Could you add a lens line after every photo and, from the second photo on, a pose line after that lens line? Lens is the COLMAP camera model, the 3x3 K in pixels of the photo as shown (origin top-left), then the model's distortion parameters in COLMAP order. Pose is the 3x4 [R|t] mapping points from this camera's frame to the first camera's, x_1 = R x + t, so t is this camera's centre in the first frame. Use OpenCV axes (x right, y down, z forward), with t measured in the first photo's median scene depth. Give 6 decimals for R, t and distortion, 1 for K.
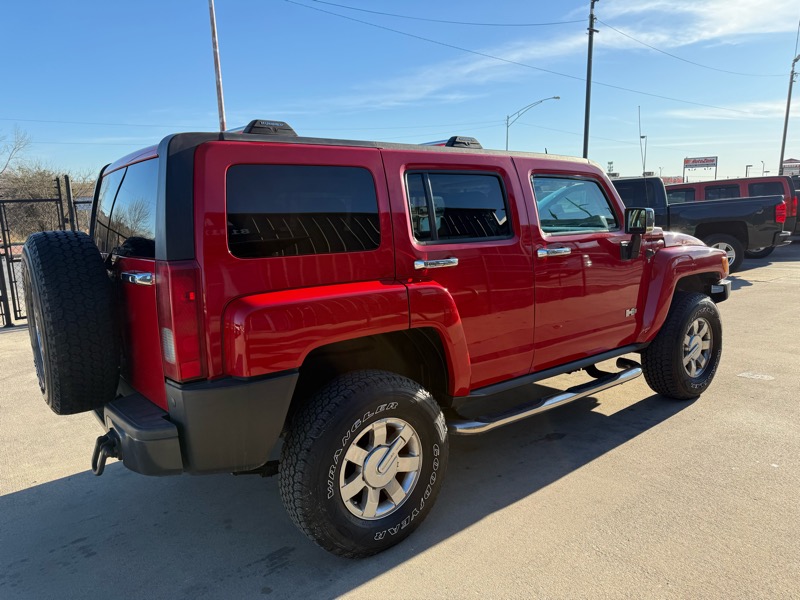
lens RADIAL K [[579.3, 0, 394.5], [0, 579.3, 293.0], [0, 0, 1]] dist [0.032808, -0.034731]
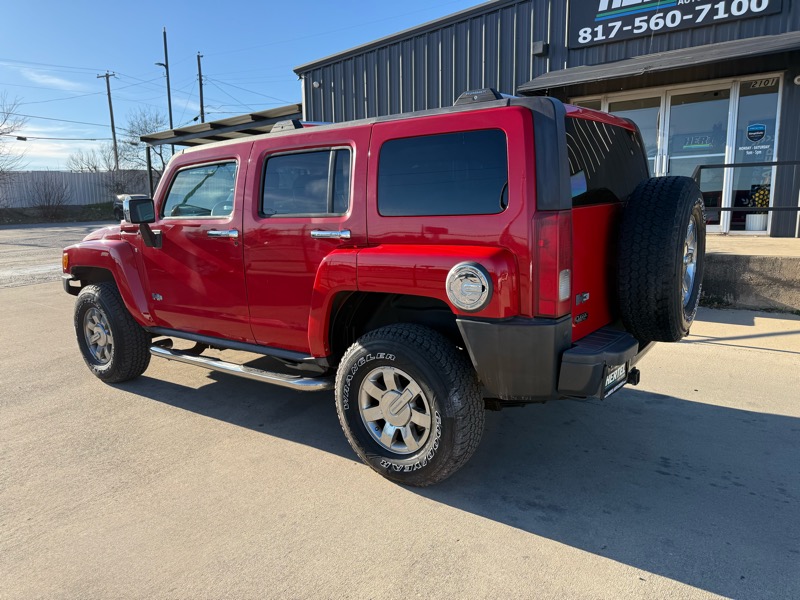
lens RADIAL K [[577.3, 0, 400.0], [0, 577.3, 300.0], [0, 0, 1]] dist [0.031540, -0.034222]
pose [[-0.295957, -0.127949, 0.946593, -1.217107], [0.180433, 0.965659, 0.186939, -0.143350], [-0.938005, 0.226123, -0.262707, 1.482660]]
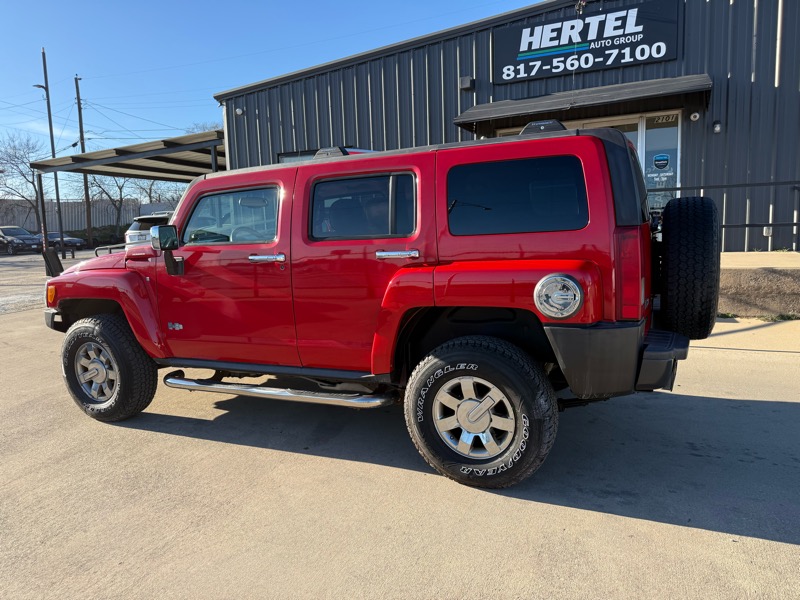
lens RADIAL K [[577.3, 0, 400.0], [0, 577.3, 300.0], [0, 0, 1]] dist [0.031540, -0.034222]
pose [[-0.472891, -0.069252, 0.878395, -1.151396], [0.189769, 0.965506, 0.178284, -0.191814], [-0.860443, 0.251001, -0.443437, 1.774219]]
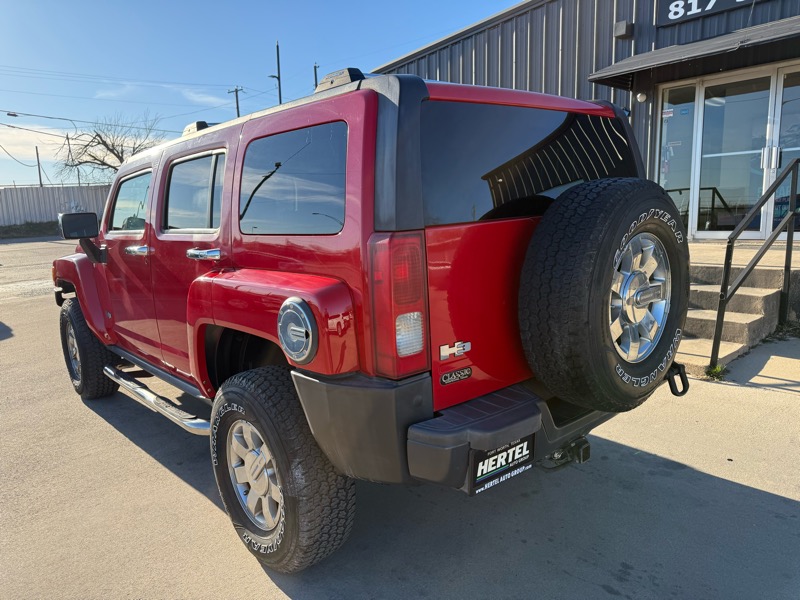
lens RADIAL K [[577.0, 0, 395.2], [0, 577.0, 300.8], [0, 0, 1]] dist [0.030682, -0.031992]
pose [[-0.081492, -0.130046, 0.988153, -1.091647], [0.193683, 0.970484, 0.143693, -0.092915], [-0.977674, 0.203098, -0.053899, 1.111565]]
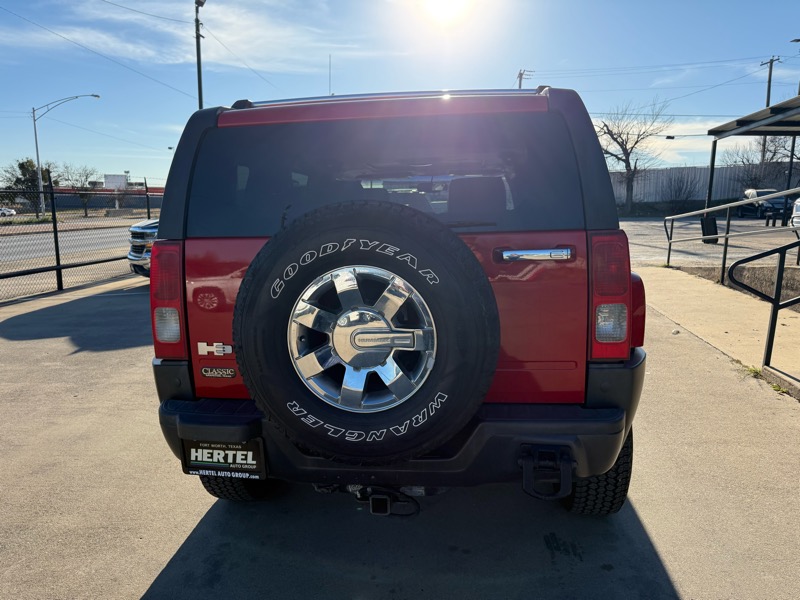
lens RADIAL K [[583.7, 0, 399.2], [0, 583.7, 296.4], [0, 0, 1]] dist [0.010231, -0.005843]
pose [[0.688787, -0.090984, 0.719231, -0.856669], [0.102073, 0.994382, 0.028038, -0.006476], [-0.717742, 0.054101, 0.694205, 0.411202]]
